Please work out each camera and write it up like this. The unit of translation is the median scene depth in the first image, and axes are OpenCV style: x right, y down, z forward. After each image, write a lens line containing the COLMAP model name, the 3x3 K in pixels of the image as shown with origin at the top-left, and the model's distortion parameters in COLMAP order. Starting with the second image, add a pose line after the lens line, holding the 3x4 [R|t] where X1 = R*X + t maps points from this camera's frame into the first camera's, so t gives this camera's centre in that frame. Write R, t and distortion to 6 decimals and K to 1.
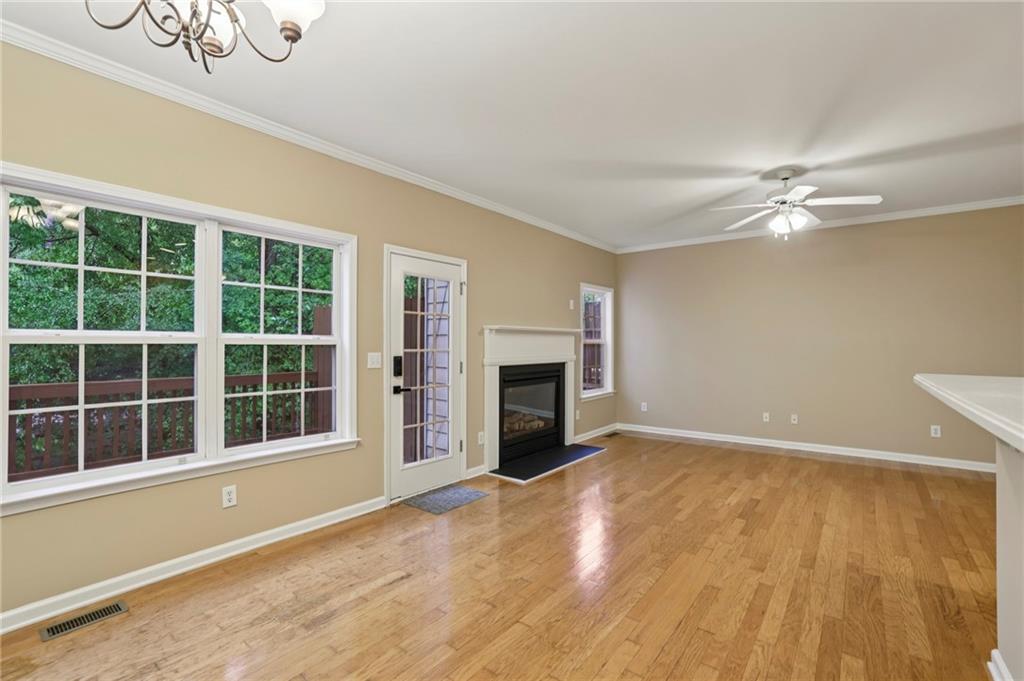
lens RADIAL K [[449.4, 0, 510.1], [0, 449.4, 340.5], [0, 0, 1]] dist [-0.015819, 0.002826]
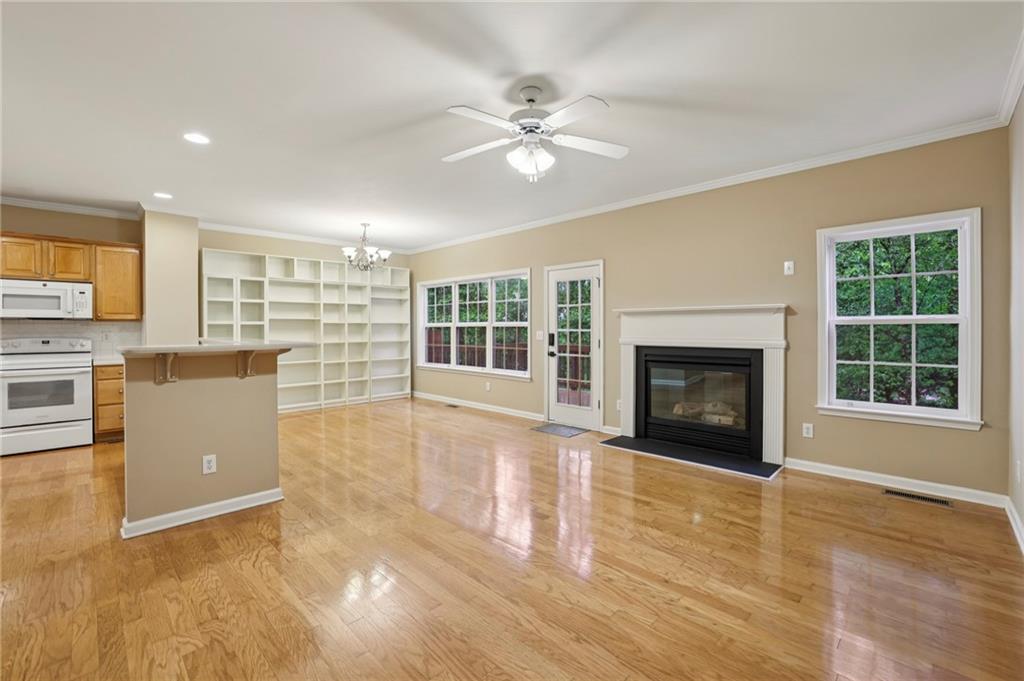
lens RADIAL K [[434.1, 0, 517.1], [0, 434.1, 332.7], [0, 0, 1]] dist [-0.022008, 0.006621]
pose [[-0.105864, 0.009447, -0.994336, 1.595083], [0.008408, 0.999928, 0.008605, 0.021490], [0.994345, -0.007450, -0.105935, 1.247584]]
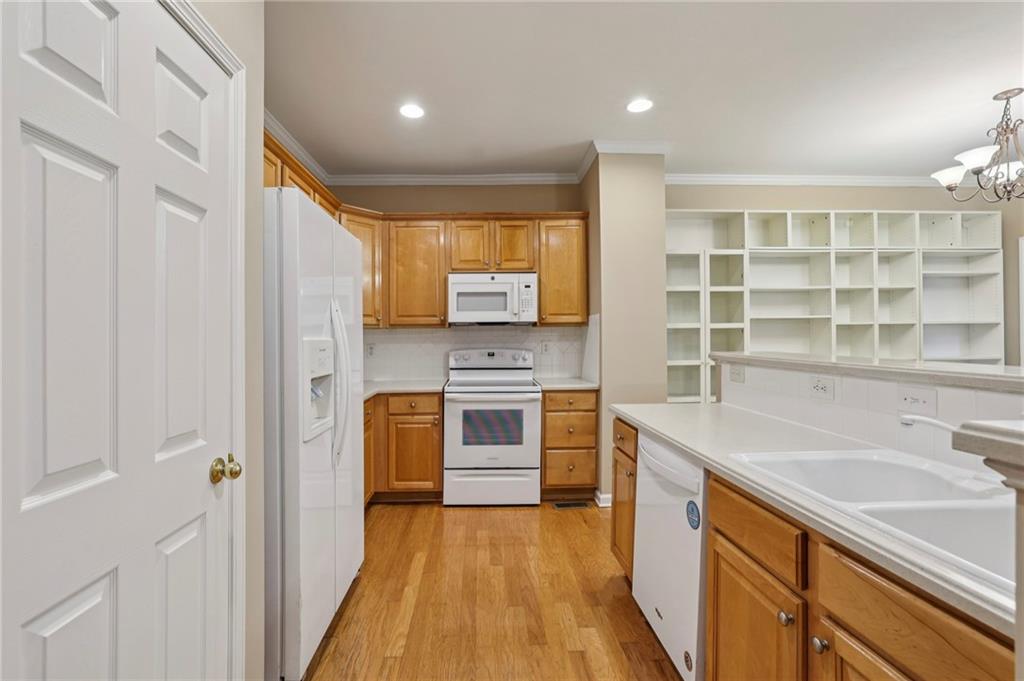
lens RADIAL K [[460.6, 0, 504.3], [0, 460.6, 338.2], [0, 0, 1]] dist [-0.013523, 0.006388]
pose [[-0.751175, 0.006249, -0.660073, 1.060572], [0.011270, 0.999931, -0.003358, 0.014588], [0.660007, -0.009961, -0.751194, 0.380334]]
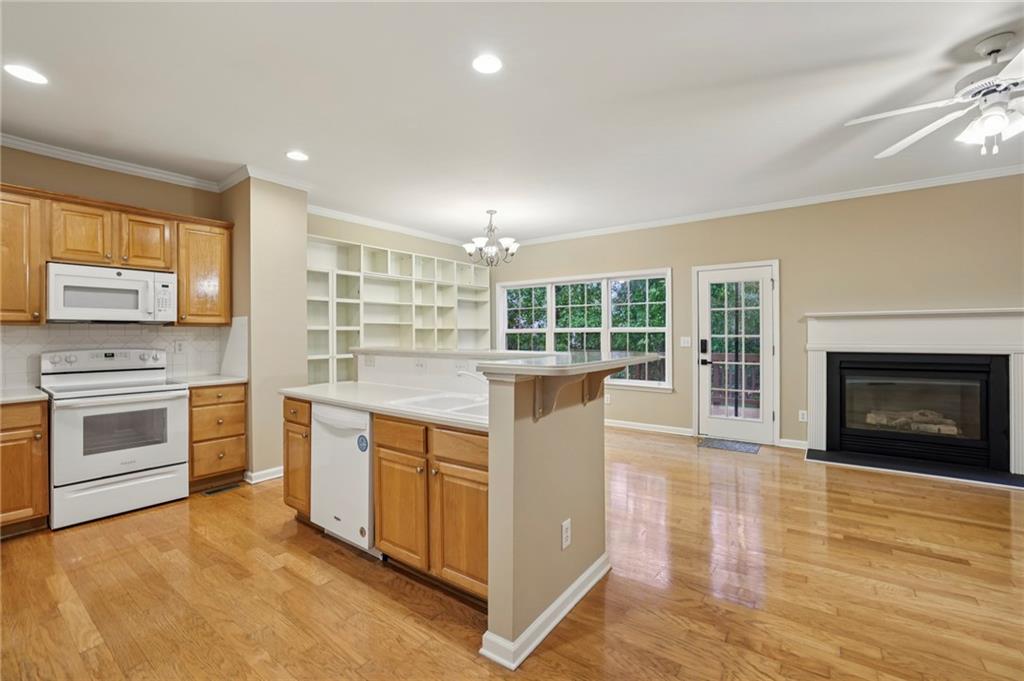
lens RADIAL K [[434.1, 0, 521.2], [0, 434.1, 335.9], [0, 0, 1]] dist [-0.022008, 0.006621]
pose [[0.049075, 0.000791, -0.998795, 1.380311], [0.012368, 0.999923, 0.001400, 0.016415], [0.998719, -0.012422, 0.049061, 0.389415]]
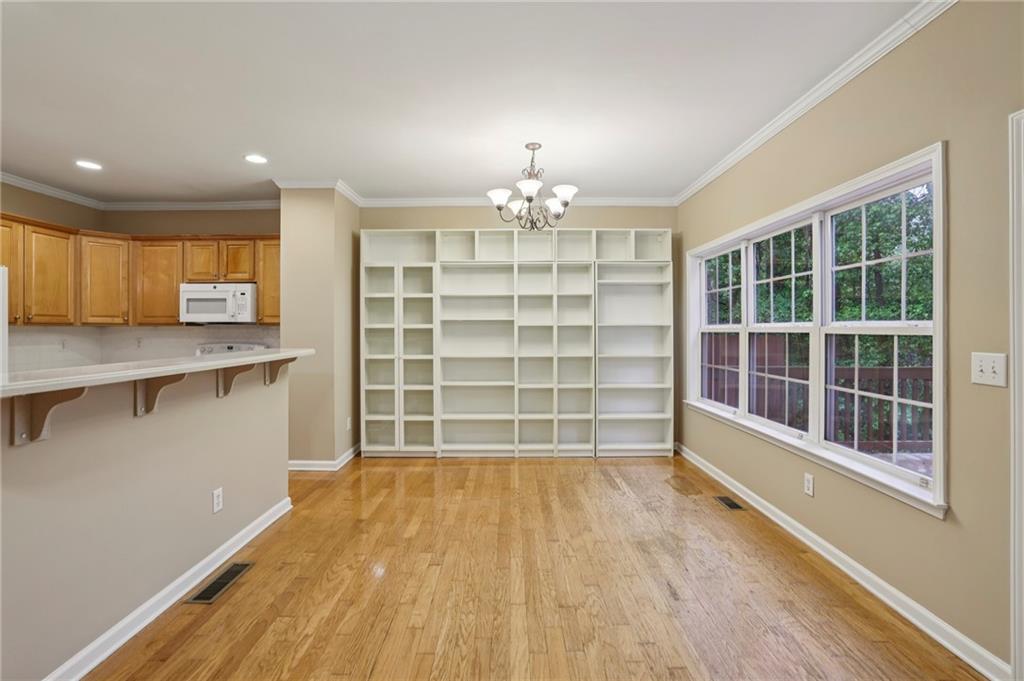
lens RADIAL K [[462.7, 0, 511.2], [0, 462.7, 330.3], [0, 0, 1]] dist [-0.027049, 0.003153]
pose [[-0.783793, -0.001752, -0.621020, 0.468991], [0.002288, 0.999981, -0.005708, 0.005667], [0.621018, -0.005895, -0.783774, 1.215448]]
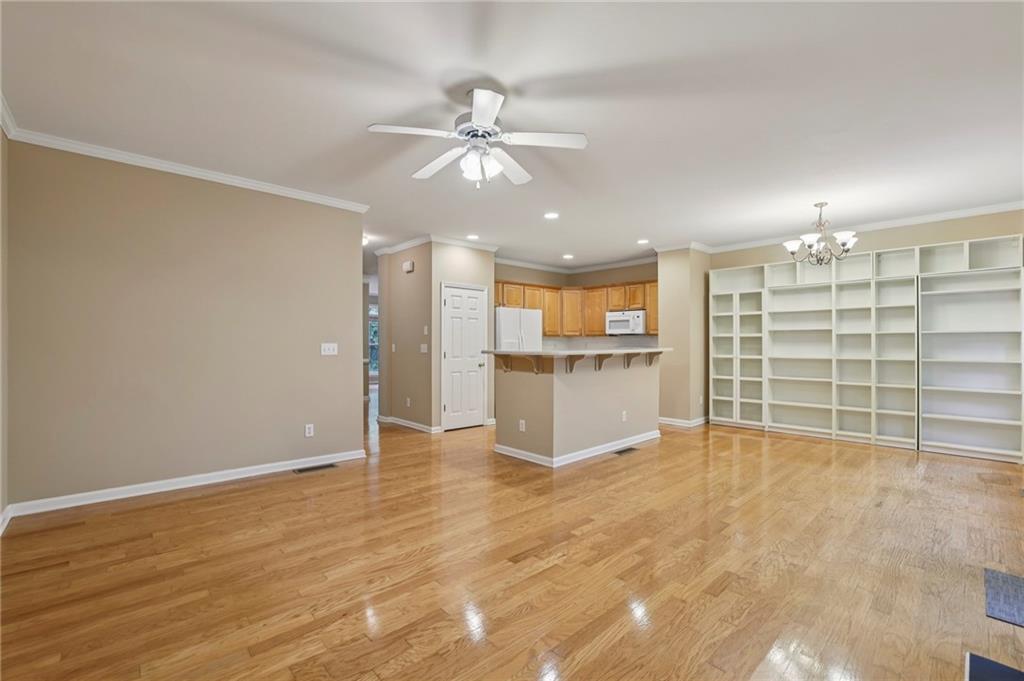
lens RADIAL K [[447.4, 0, 509.1], [0, 447.4, 338.7], [0, 0, 1]] dist [-0.024391, 0.002426]
pose [[-0.988015, -0.002549, 0.154338, 0.545969], [-0.004668, 0.999900, -0.013369, 0.031966], [-0.154288, -0.013929, -0.987928, 2.019727]]
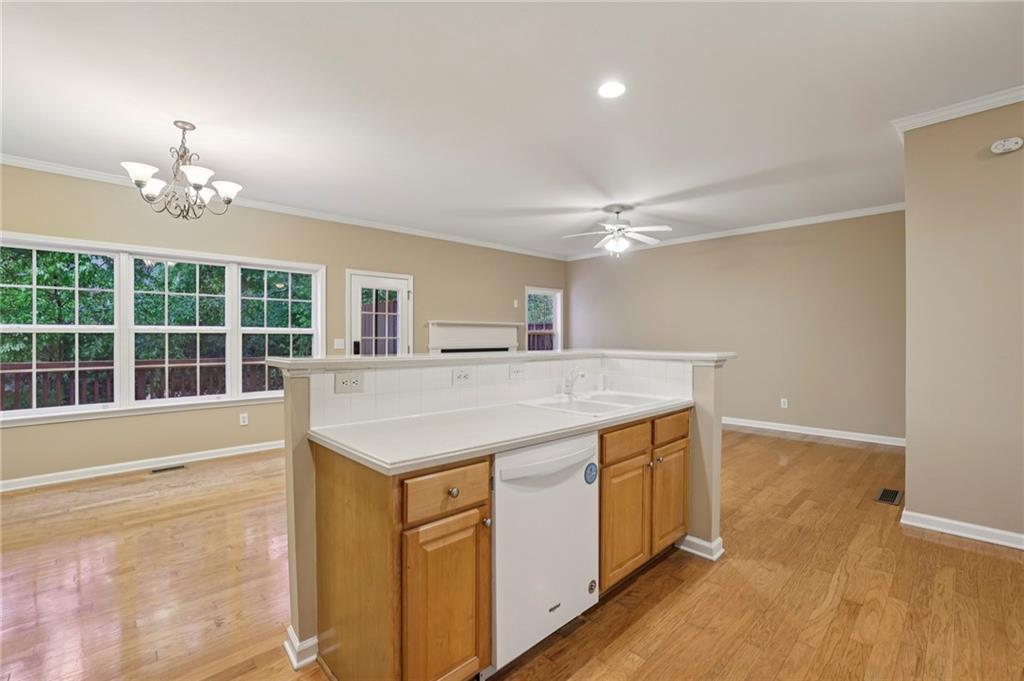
lens RADIAL K [[434.1, 0, 507.4], [0, 434.1, 338.3], [0, 0, 1]] dist [-0.022008, 0.006621]
pose [[0.987970, -0.002405, -0.154629, 0.583570], [0.004200, 0.999927, 0.011285, 0.011637], [0.154591, -0.011799, 0.987908, -0.456652]]
